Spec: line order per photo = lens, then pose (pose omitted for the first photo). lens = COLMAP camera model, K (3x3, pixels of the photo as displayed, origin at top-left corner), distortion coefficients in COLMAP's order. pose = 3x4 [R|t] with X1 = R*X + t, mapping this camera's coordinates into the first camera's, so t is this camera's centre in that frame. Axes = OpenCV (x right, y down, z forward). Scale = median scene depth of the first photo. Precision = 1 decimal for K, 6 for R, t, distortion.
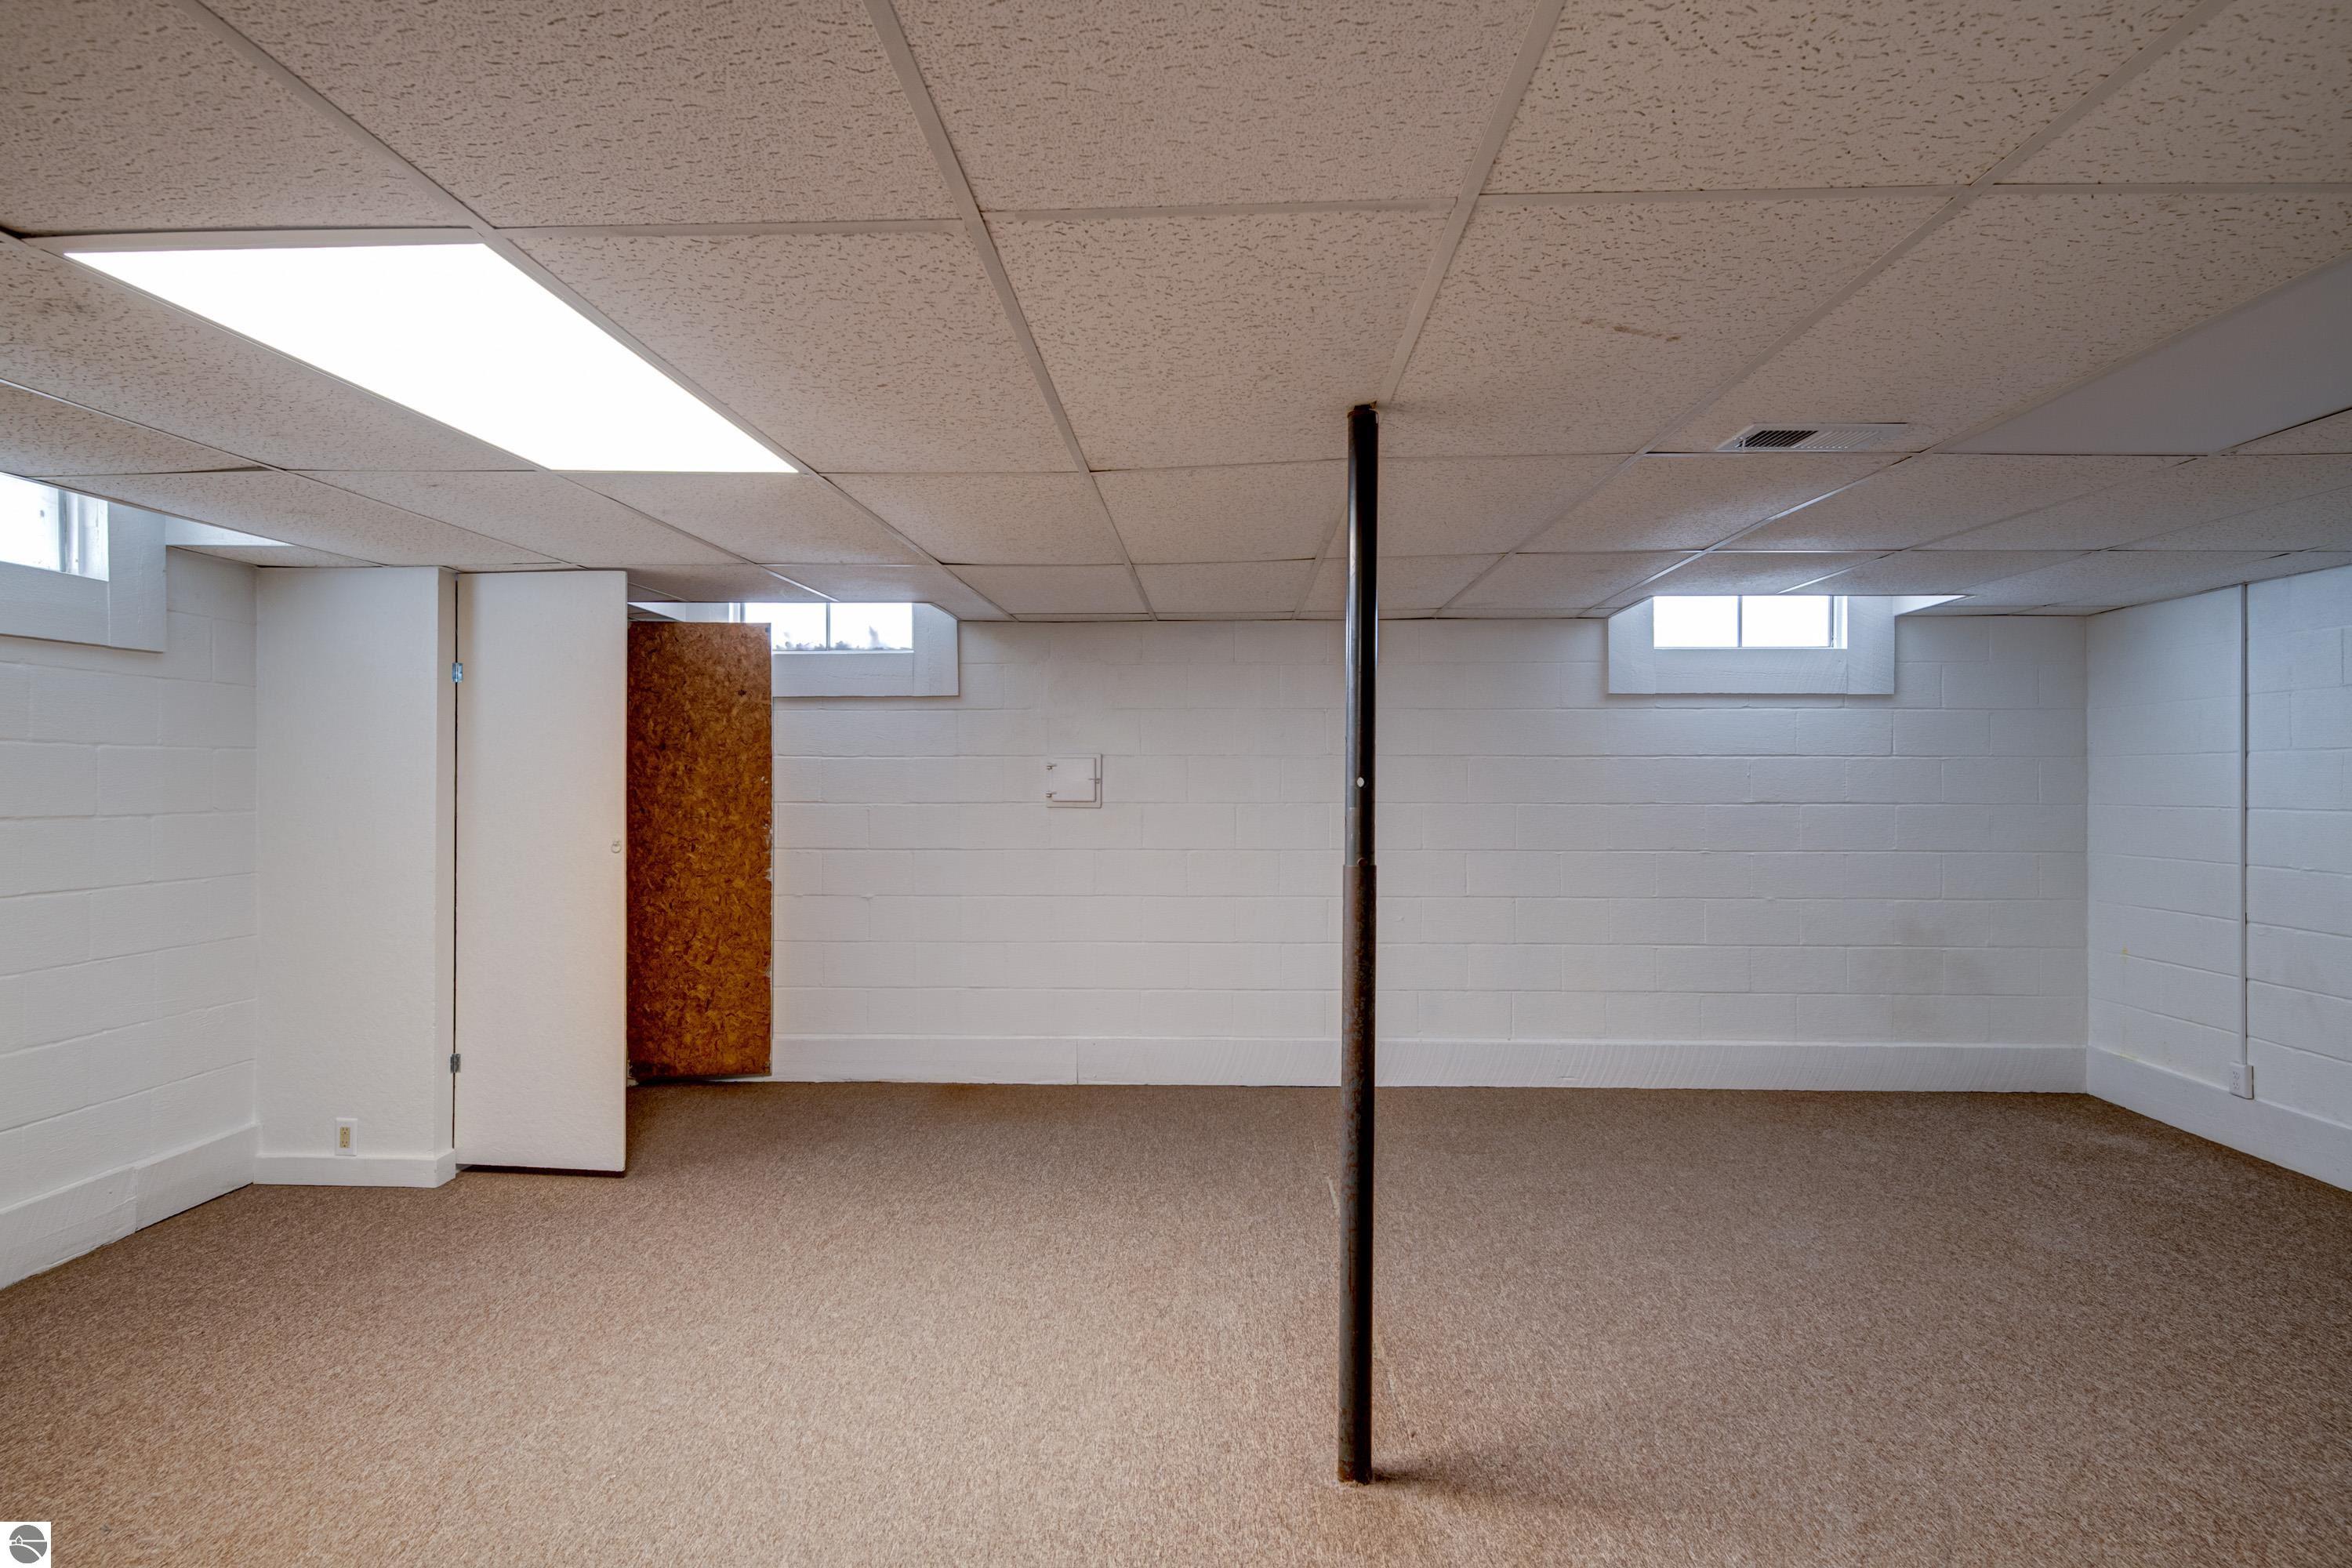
lens RADIAL K [[1190.1, 0, 1176.0], [0, 1190.1, 784.0], [0, 0, 1]] dist [0.014754, -0.012639]
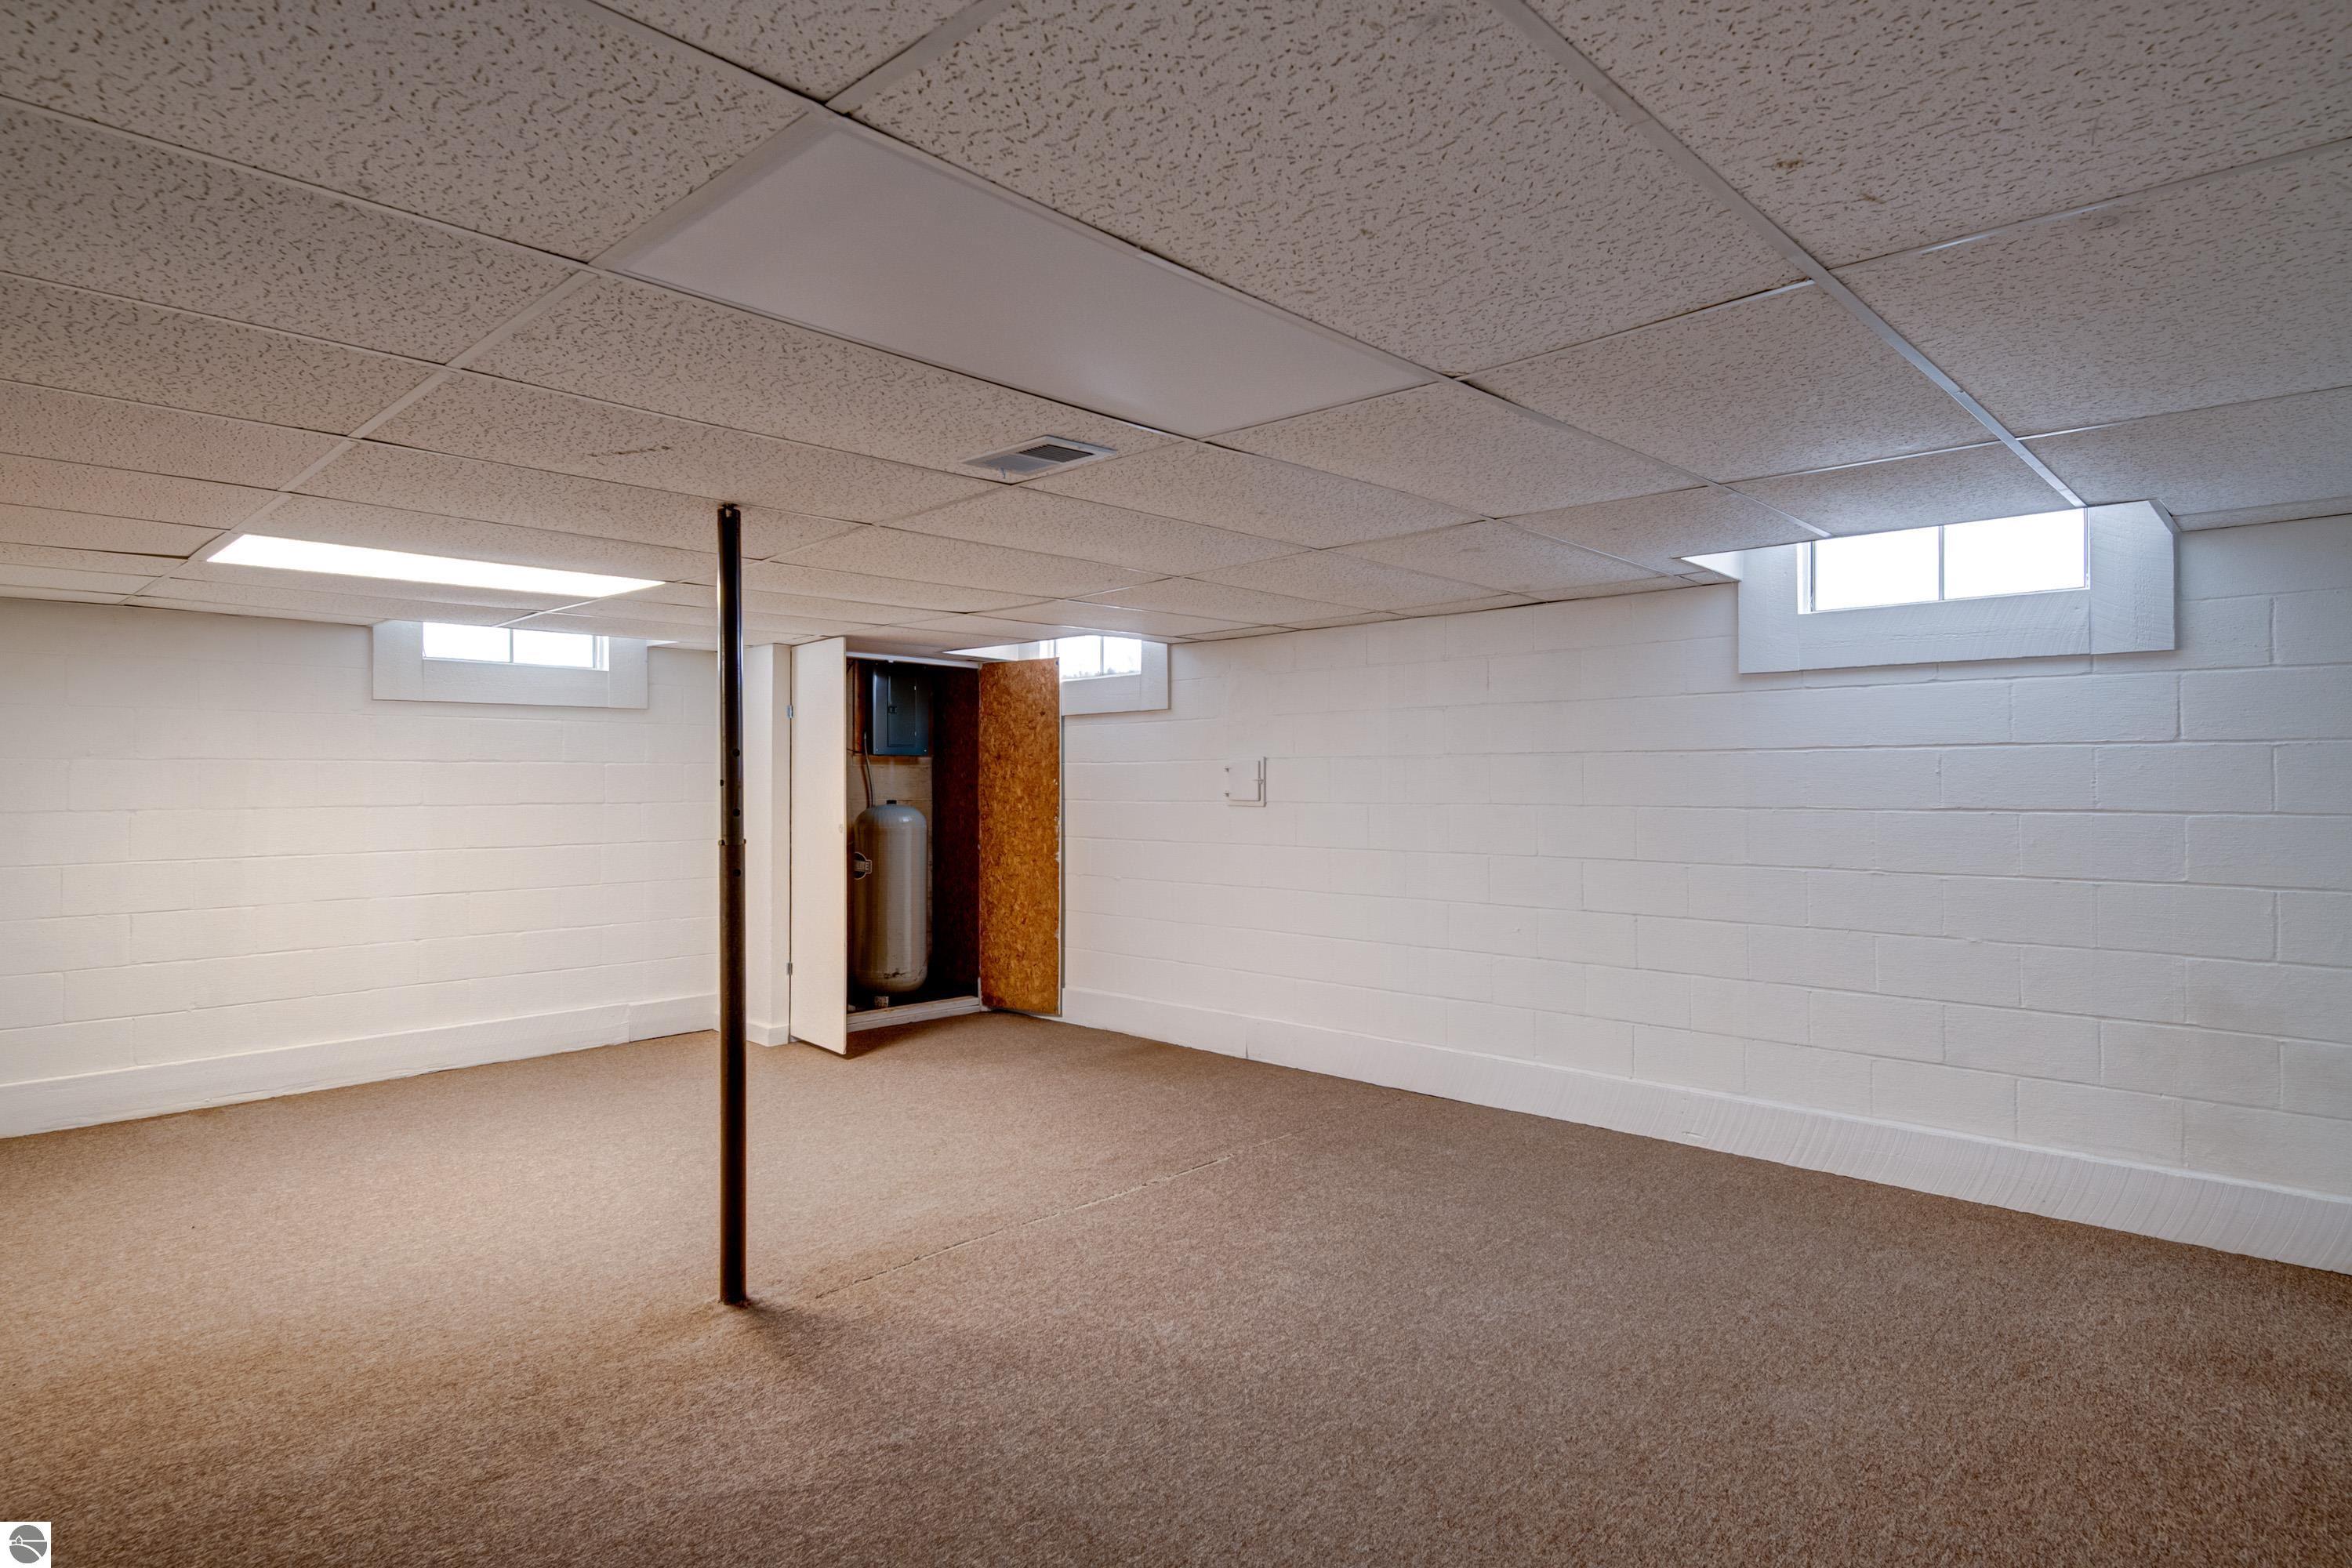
lens RADIAL K [[1190.1, 0, 1176.0], [0, 1190.1, 784.0], [0, 0, 1]] dist [0.014754, -0.012639]
pose [[0.766215, -0.001504, -0.642583, 0.586437], [0.001422, 0.999999, -0.000645, -0.000032], [0.642583, -0.000420, 0.766216, 0.121199]]
